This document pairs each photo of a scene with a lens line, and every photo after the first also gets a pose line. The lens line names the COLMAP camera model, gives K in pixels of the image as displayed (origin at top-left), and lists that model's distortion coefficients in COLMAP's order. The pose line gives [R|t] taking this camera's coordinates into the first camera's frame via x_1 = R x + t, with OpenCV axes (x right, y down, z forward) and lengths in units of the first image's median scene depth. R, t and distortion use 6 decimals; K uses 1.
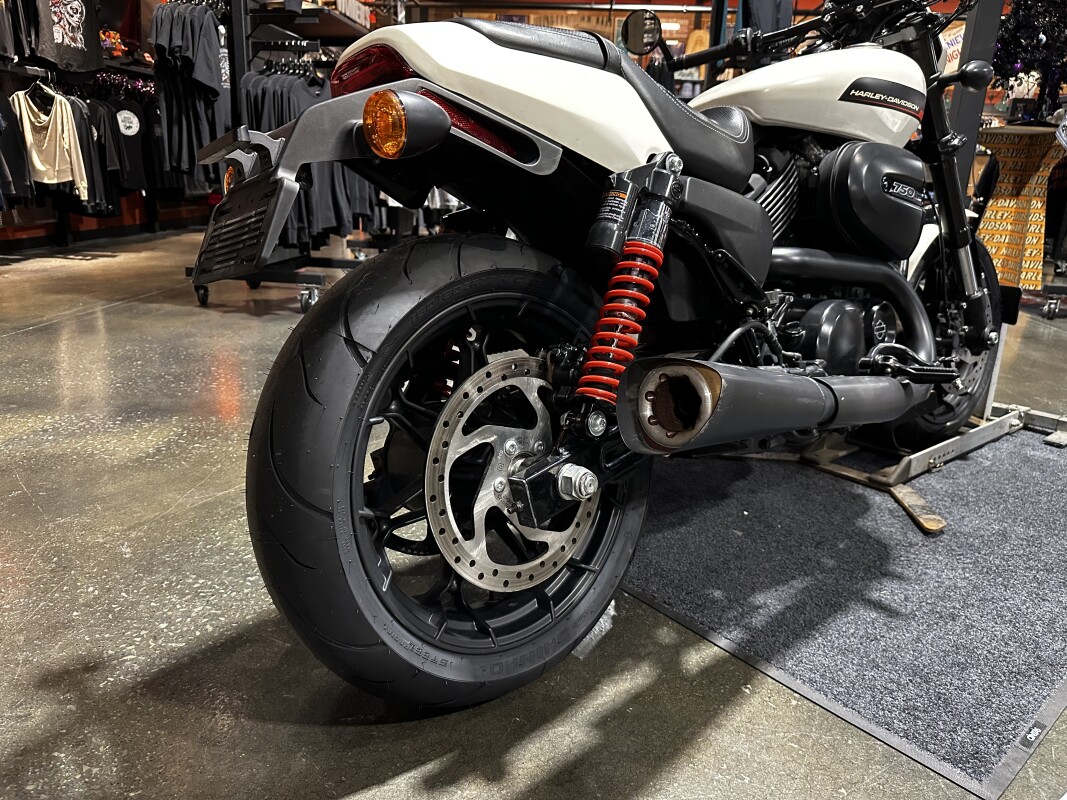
lens RADIAL K [[764.7, 0, 522.0], [0, 764.7, 387.6], [0, 0, 1]] dist [0.000895, -0.002580]
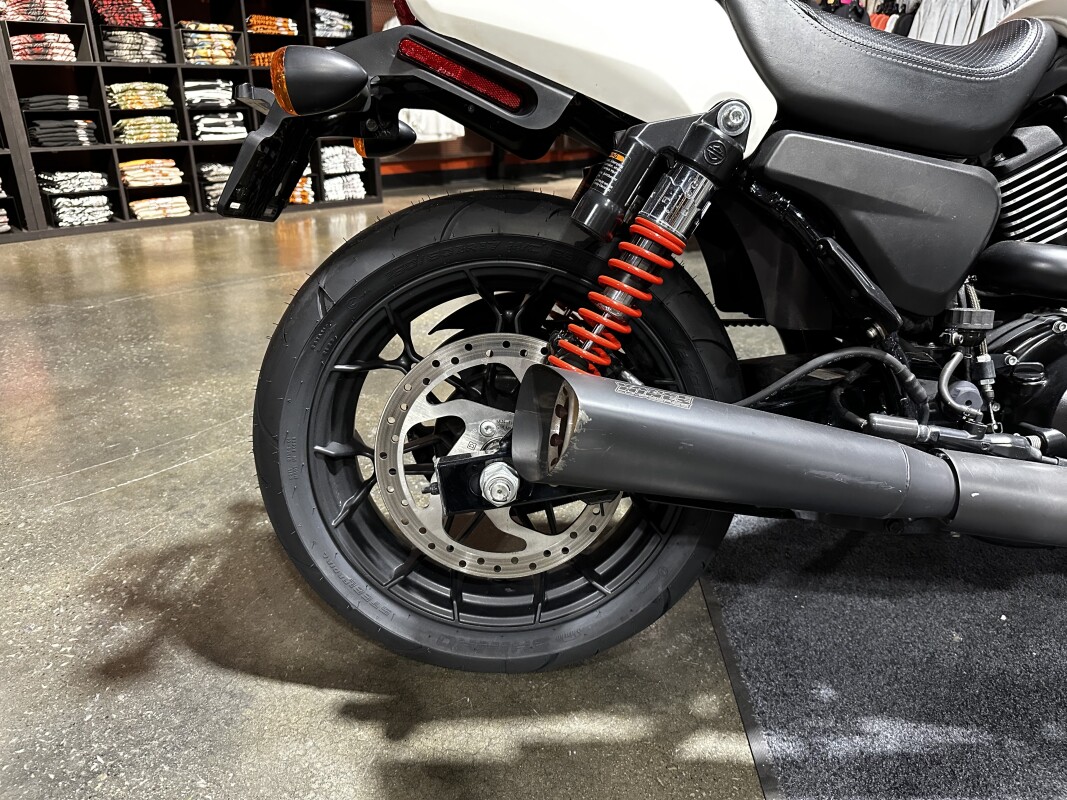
lens RADIAL K [[758.9, 0, 529.5], [0, 758.9, 393.4], [0, 0, 1]] dist [-0.005642, -0.002253]
pose [[0.755940, 0.234728, -0.611112, 0.532461], [-0.174567, 0.971983, 0.157402, -0.108285], [0.630937, -0.012306, 0.775737, 0.292094]]
